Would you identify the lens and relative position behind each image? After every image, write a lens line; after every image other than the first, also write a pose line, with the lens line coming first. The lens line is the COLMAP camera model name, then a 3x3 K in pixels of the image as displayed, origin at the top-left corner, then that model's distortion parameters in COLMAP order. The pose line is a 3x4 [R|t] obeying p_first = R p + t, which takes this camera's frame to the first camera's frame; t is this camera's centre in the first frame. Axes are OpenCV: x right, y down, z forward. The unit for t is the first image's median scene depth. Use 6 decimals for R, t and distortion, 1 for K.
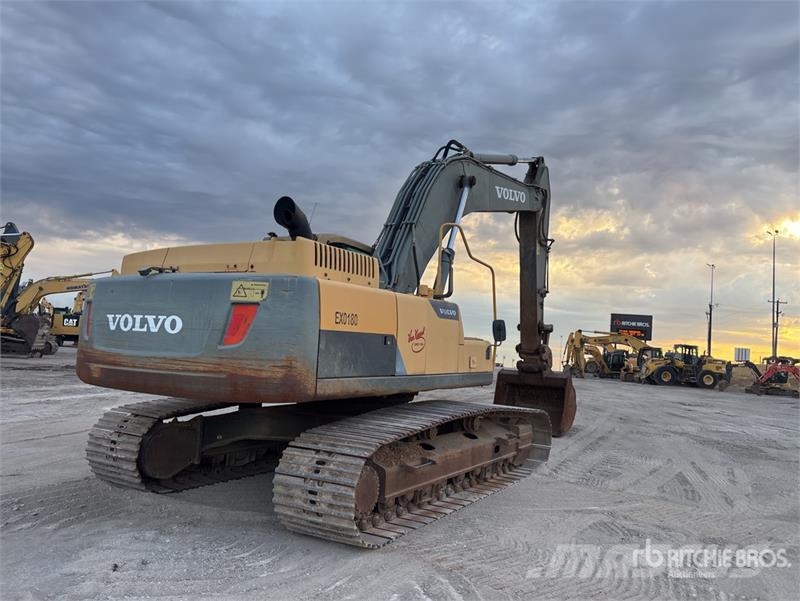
lens RADIAL K [[608.3, 0, 400.0], [0, 608.3, 300.5], [0, 0, 1]] dist [0.002802, -0.003615]
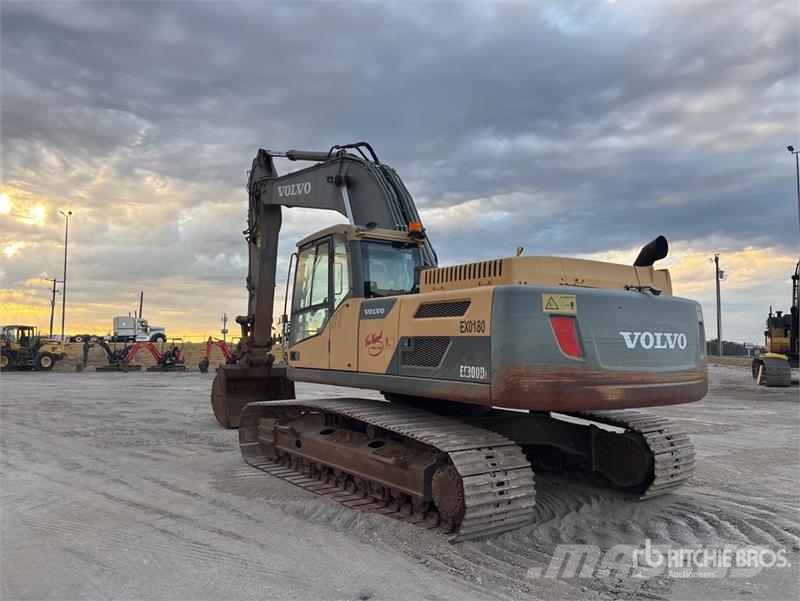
lens RADIAL K [[608.3, 0, 400.0], [0, 608.3, 300.5], [0, 0, 1]] dist [0.002802, -0.003615]
pose [[0.396956, 0.019769, 0.917625, -1.509633], [-0.055730, 0.998442, 0.002599, -0.009450], [-0.916144, -0.052171, 0.397440, 0.956980]]
